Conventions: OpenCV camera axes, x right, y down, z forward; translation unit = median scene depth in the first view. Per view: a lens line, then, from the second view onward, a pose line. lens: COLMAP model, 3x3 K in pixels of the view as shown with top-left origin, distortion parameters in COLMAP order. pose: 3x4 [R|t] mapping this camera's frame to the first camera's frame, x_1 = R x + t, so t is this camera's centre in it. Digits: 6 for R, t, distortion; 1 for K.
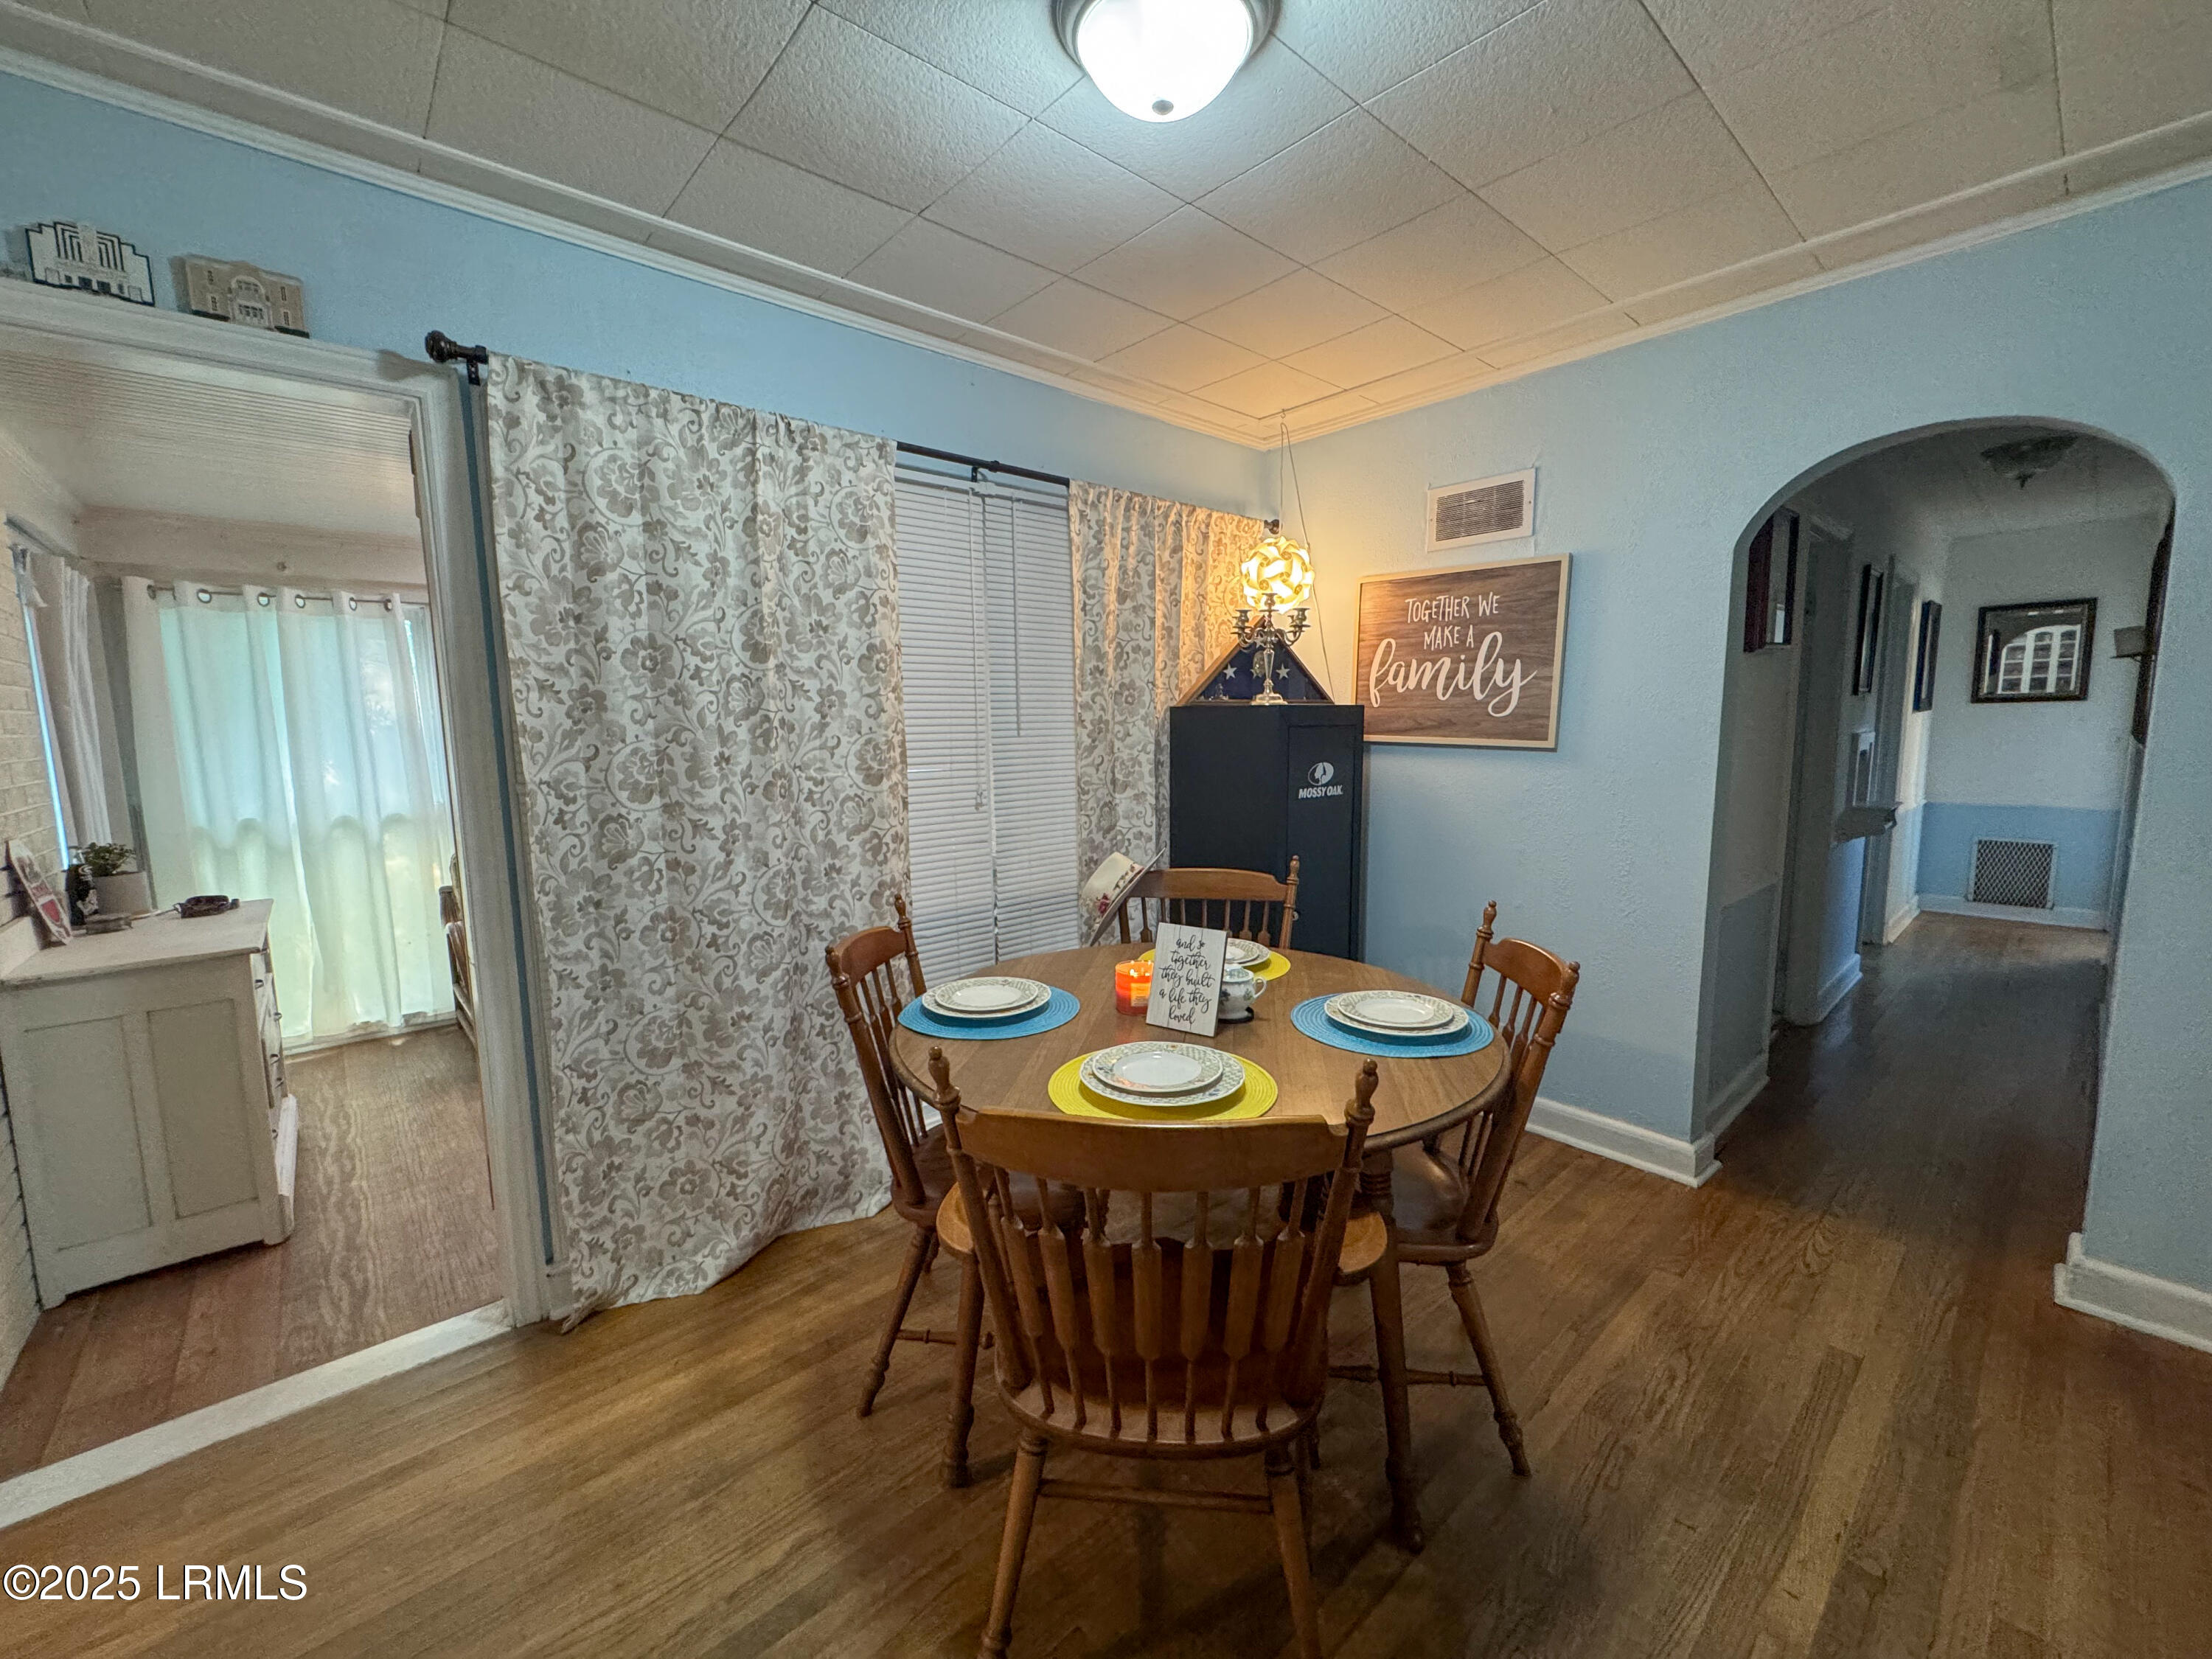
lens RADIAL K [[886.2, 0, 1101.7], [0, 886.2, 827.2], [0, 0, 1]] dist [-0.004438, 0.000887]
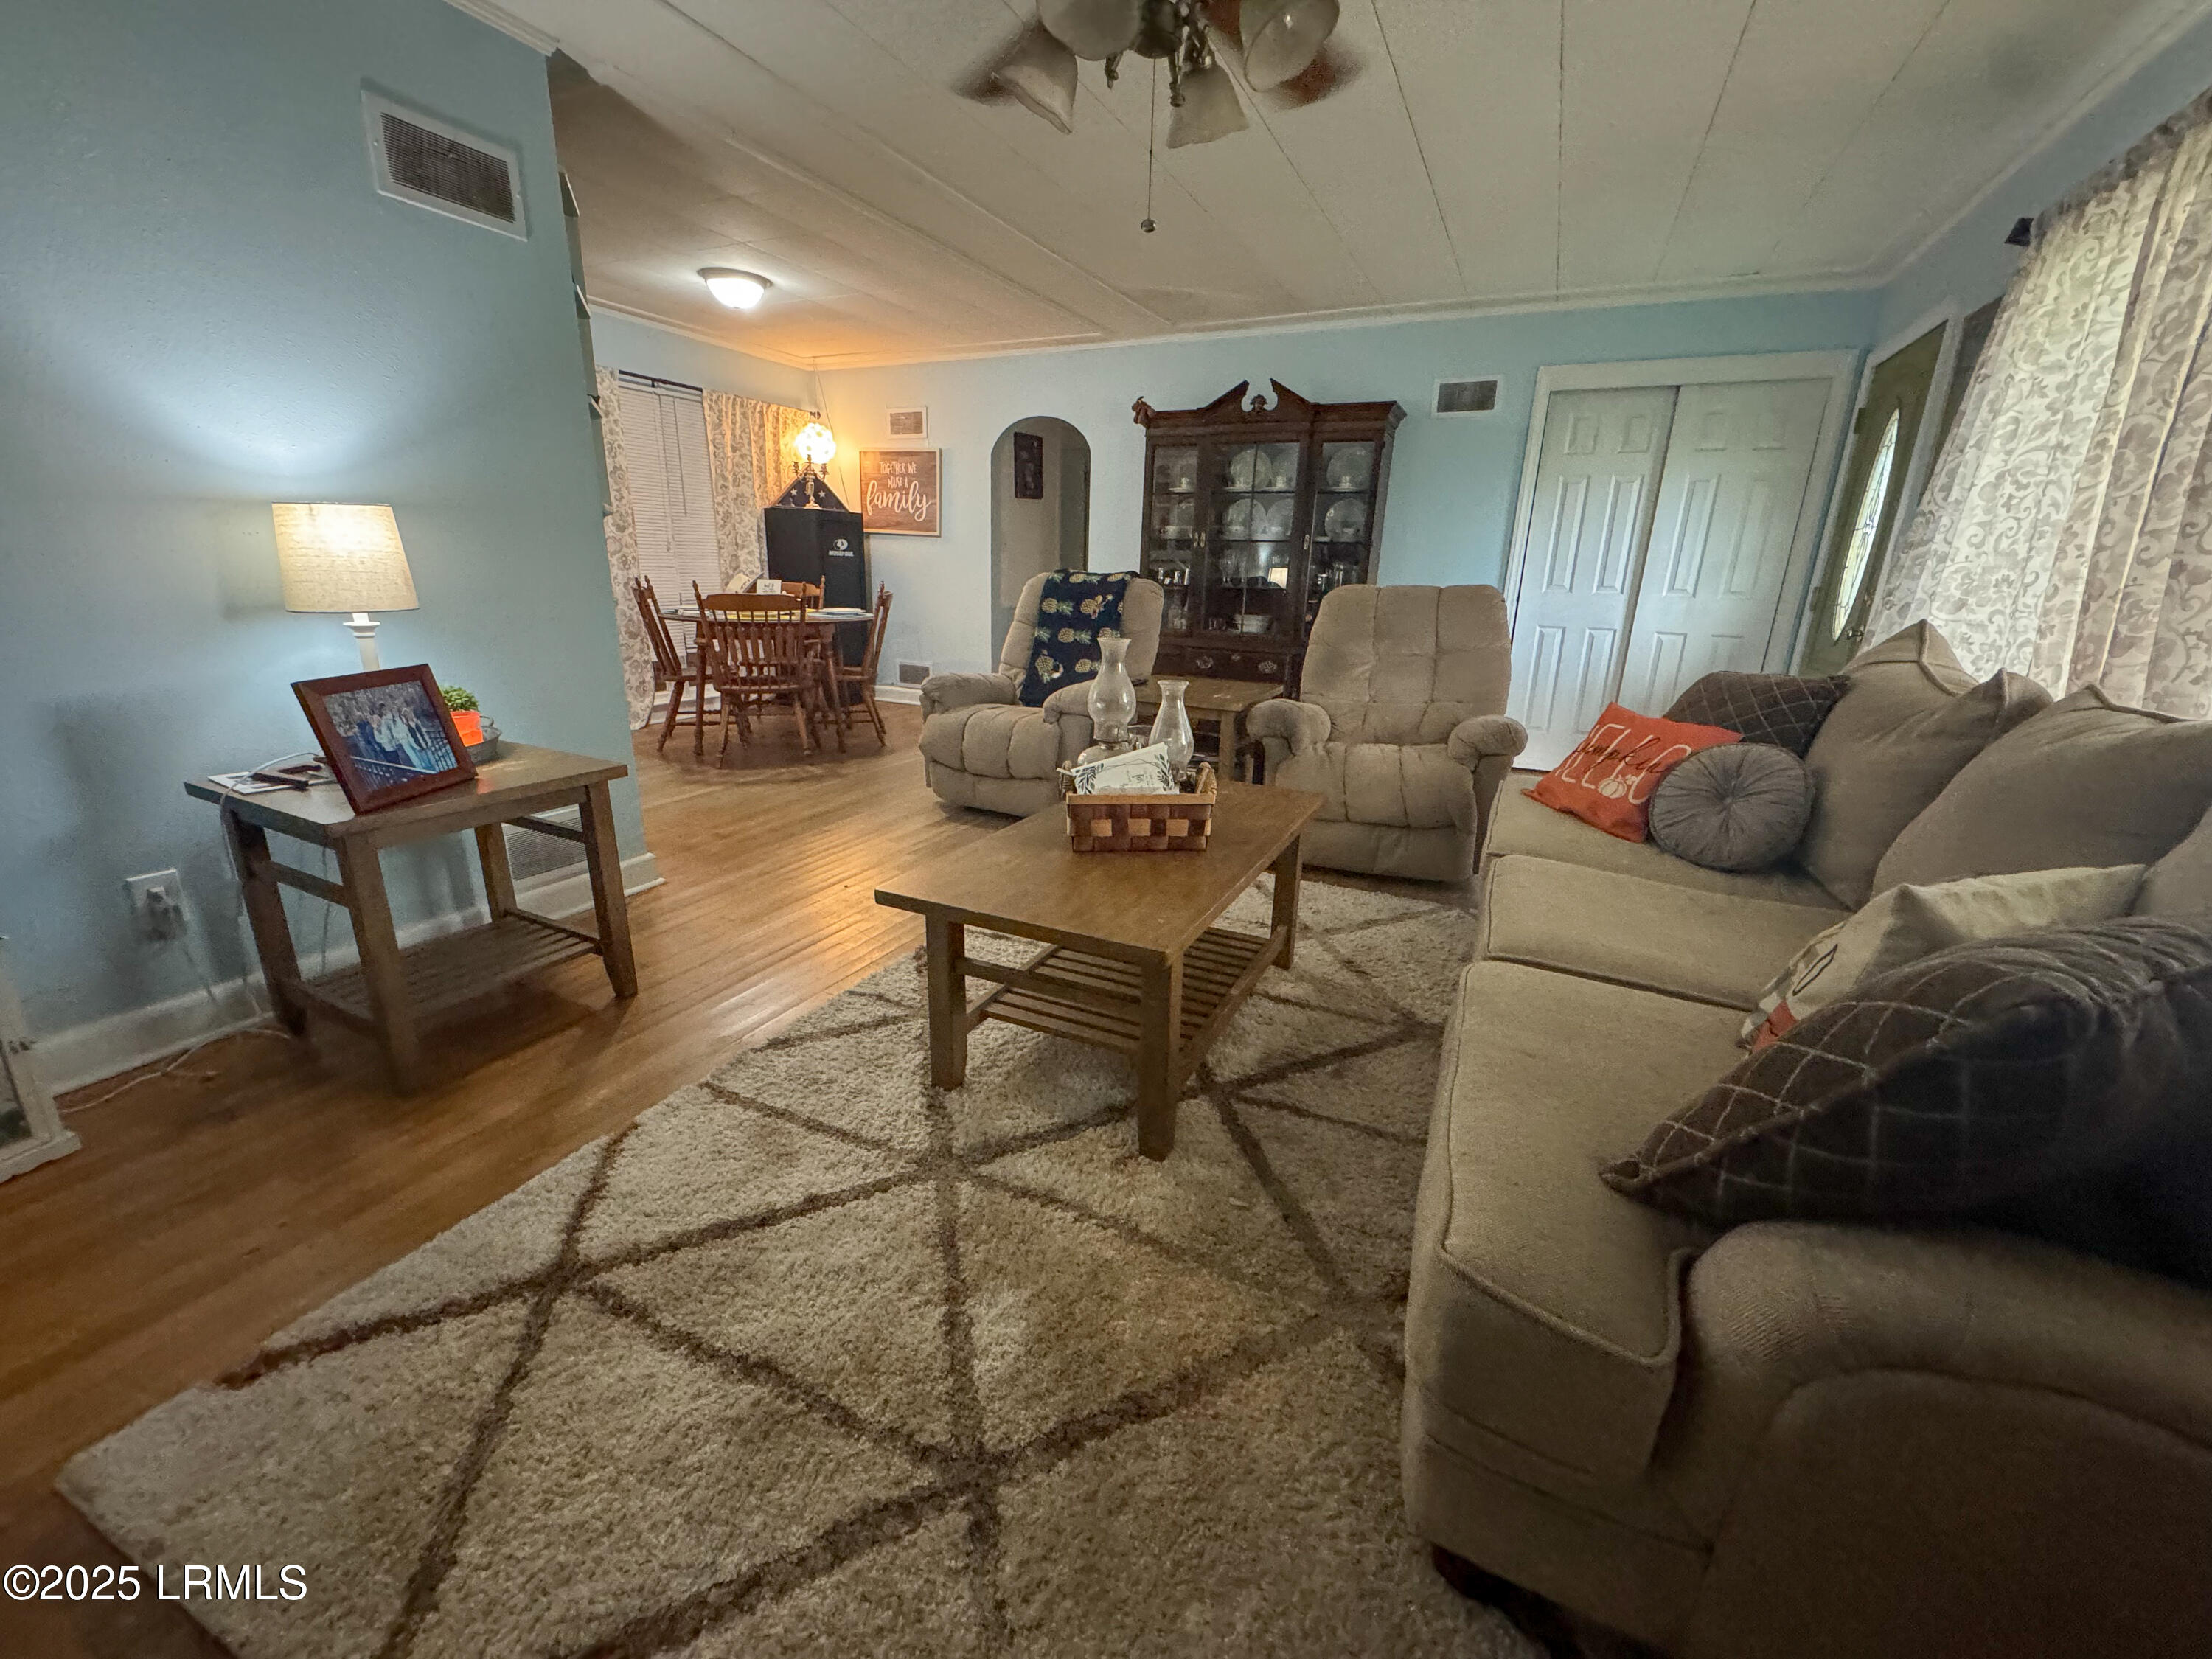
lens RADIAL K [[886.2, 0, 1109.9], [0, 886.2, 823.6], [0, 0, 1]] dist [-0.004438, 0.000887]
pose [[0.919780, -0.072104, 0.385753, -0.031475], [0.005197, 0.985128, 0.171746, 0.261663], [-0.392399, -0.155963, 0.906476, -1.419575]]
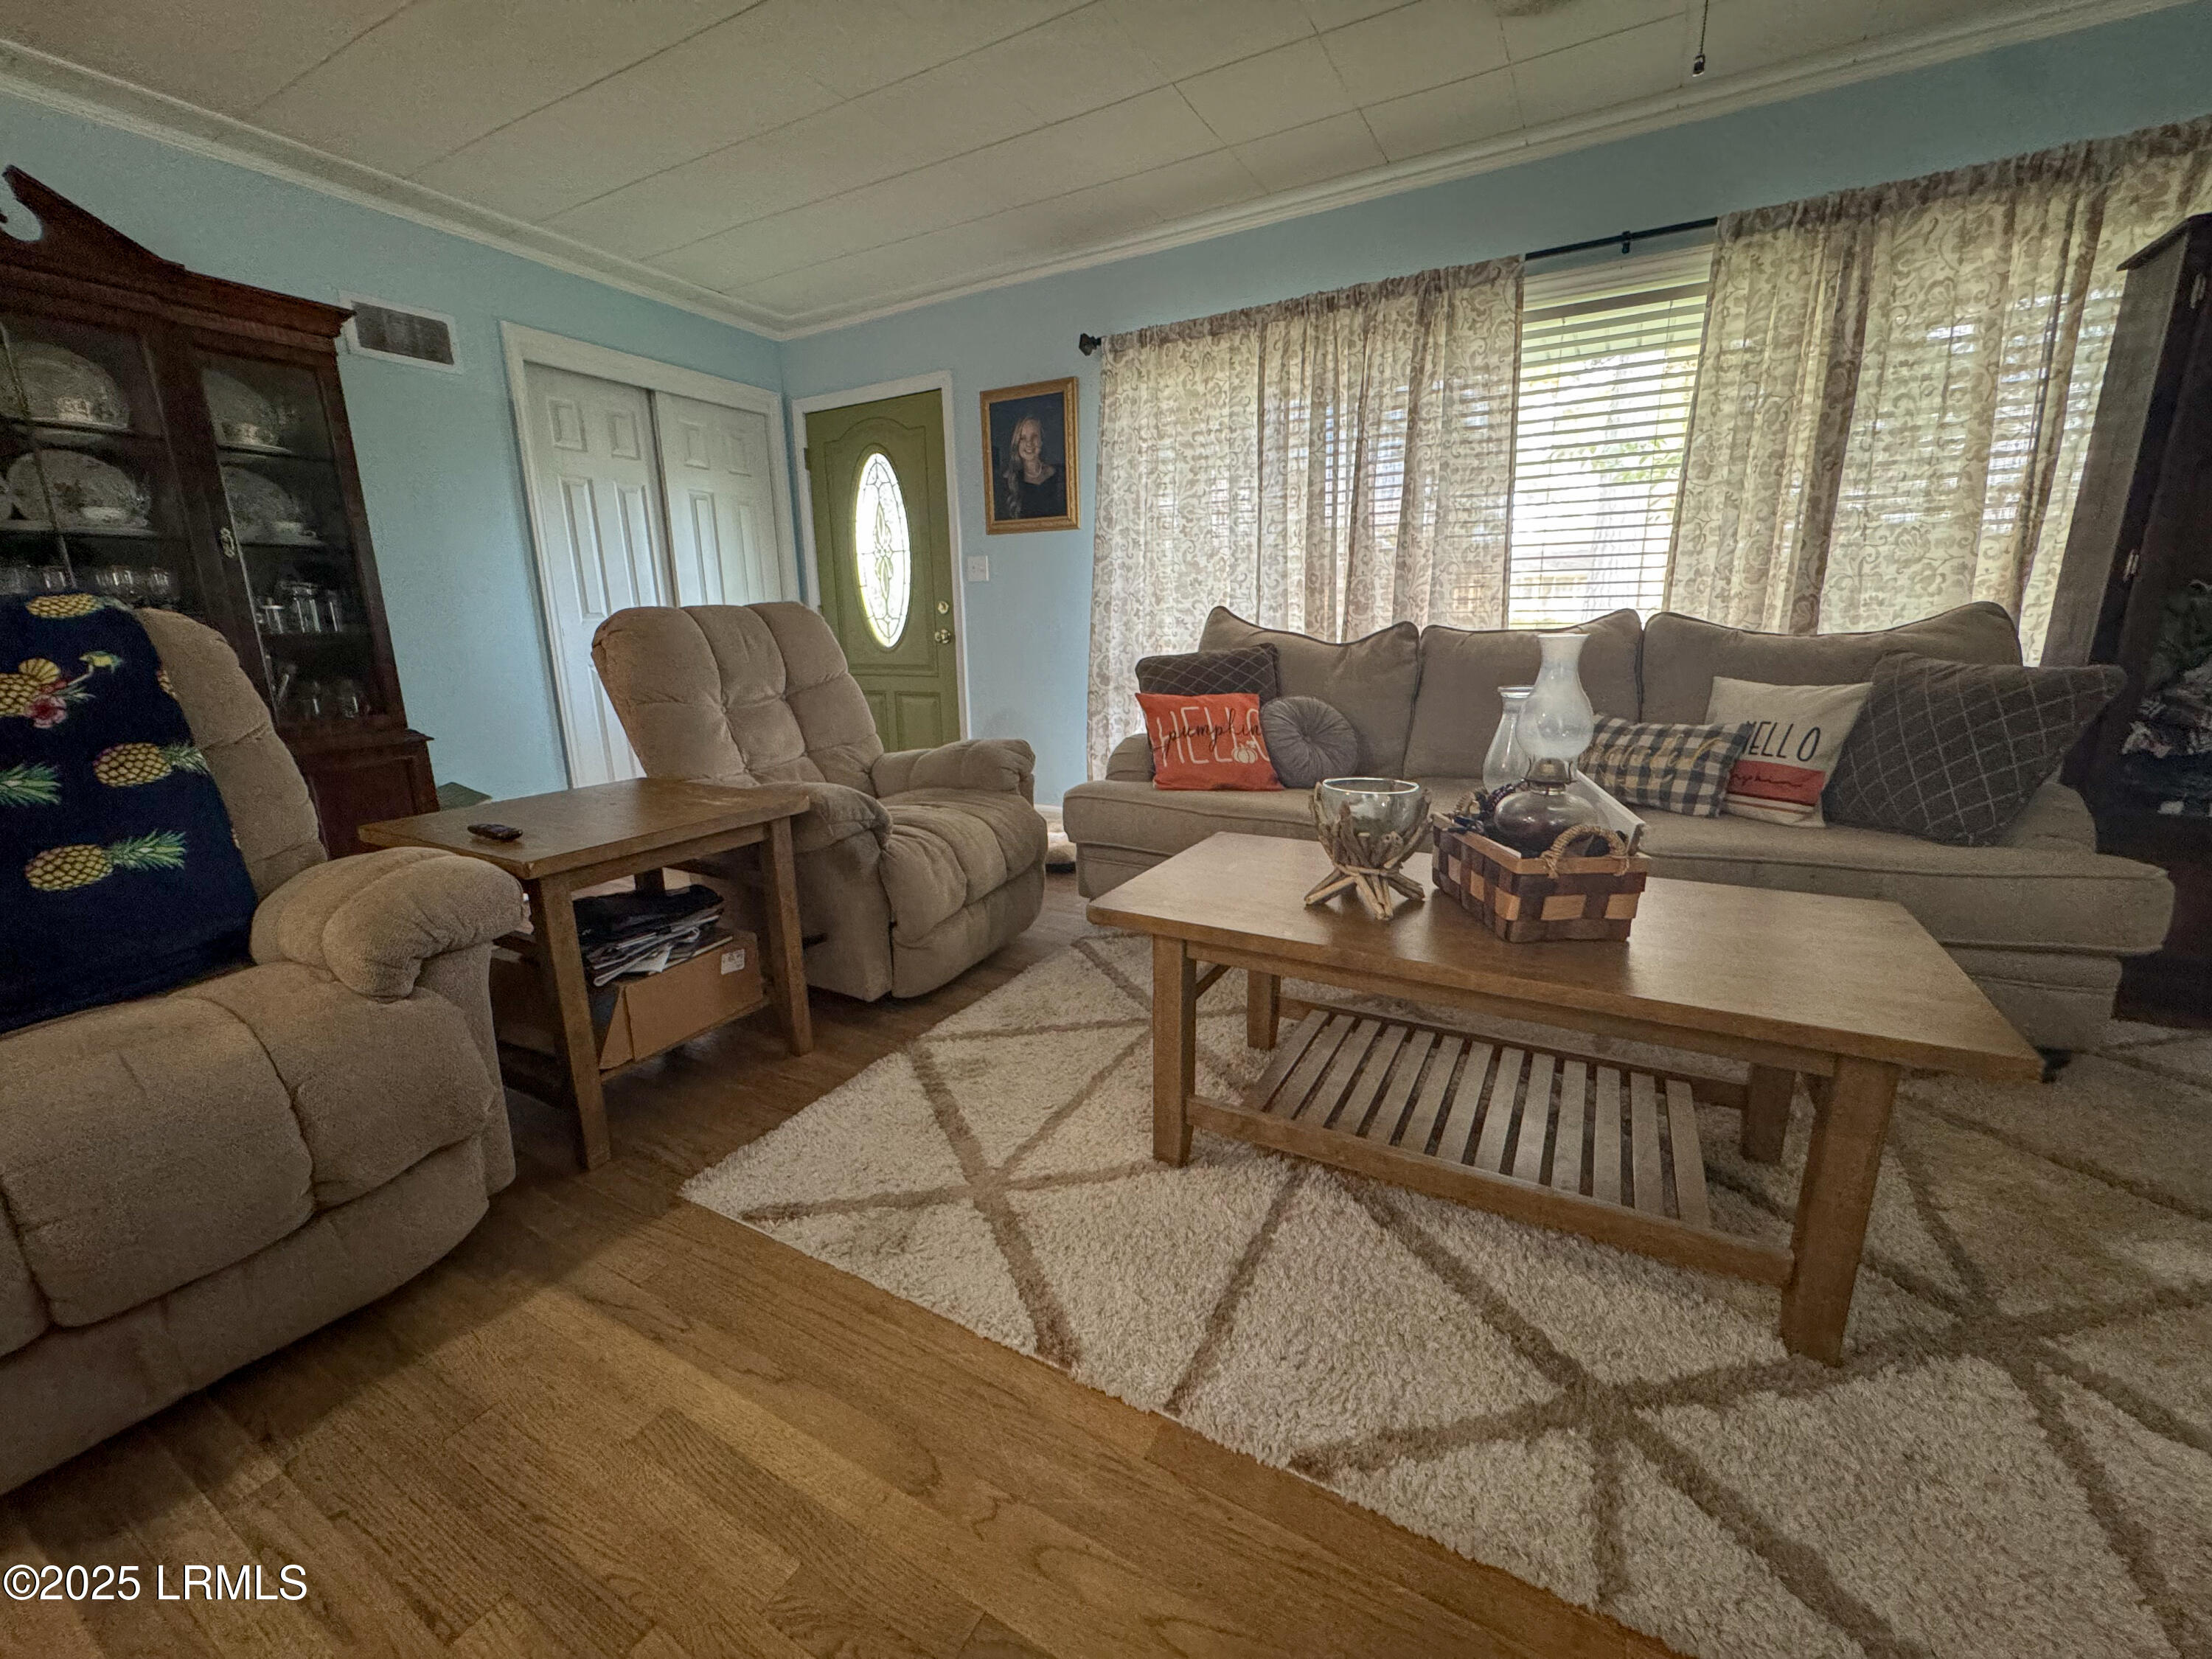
lens RADIAL K [[886.2, 0, 1105.2], [0, 886.2, 826.7], [0, 0, 1]] dist [-0.004438, 0.000887]
pose [[-0.325386, -0.194667, 0.925326, -0.133575], [0.134878, 0.959018, 0.249184, 0.184539], [-0.935912, 0.205887, -0.285795, -0.364028]]
